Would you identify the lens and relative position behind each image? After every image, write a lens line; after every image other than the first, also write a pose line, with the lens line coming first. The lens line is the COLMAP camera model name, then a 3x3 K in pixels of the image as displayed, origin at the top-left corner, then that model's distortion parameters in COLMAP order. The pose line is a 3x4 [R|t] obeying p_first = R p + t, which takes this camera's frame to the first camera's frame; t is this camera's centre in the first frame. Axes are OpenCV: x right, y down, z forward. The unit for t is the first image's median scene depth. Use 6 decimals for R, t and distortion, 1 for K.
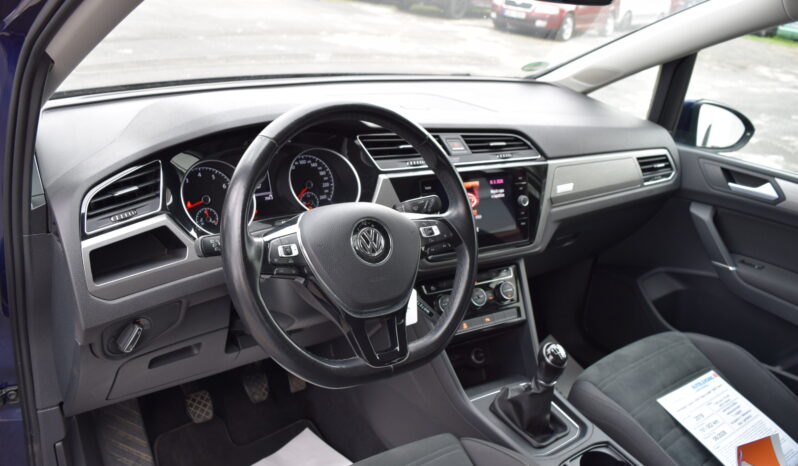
lens RADIAL K [[639.7, 0, 400.4], [0, 639.7, 233.9], [0, 0, 1]] dist [-0.093193, 0.011635]
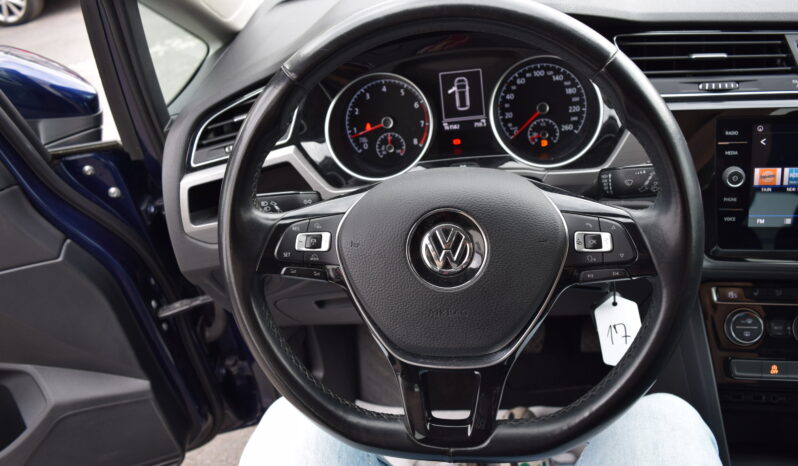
lens RADIAL K [[639.7, 0, 403.4], [0, 639.7, 232.2], [0, 0, 1]] dist [-0.093193, 0.011635]
pose [[0.706885, 0.220998, -0.671918, 0.233535], [-0.065428, 0.966294, 0.248987, -0.107995], [0.704296, -0.132043, 0.697518, 0.409594]]
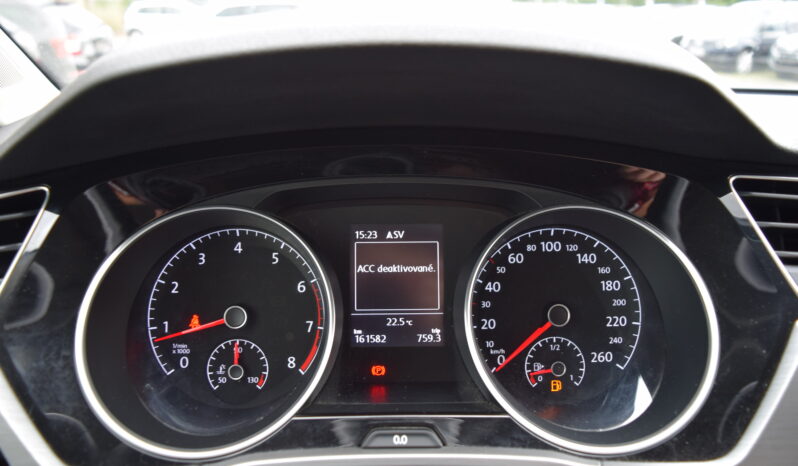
lens RADIAL K [[639.7, 0, 402.7], [0, 639.7, 230.0], [0, 0, 1]] dist [-0.093193, 0.011635]
pose [[0.813048, 0.080929, -0.576545, -0.021306], [-0.164528, 0.981864, -0.094196, -0.076233], [0.558466, 0.171444, 0.811618, 0.676549]]
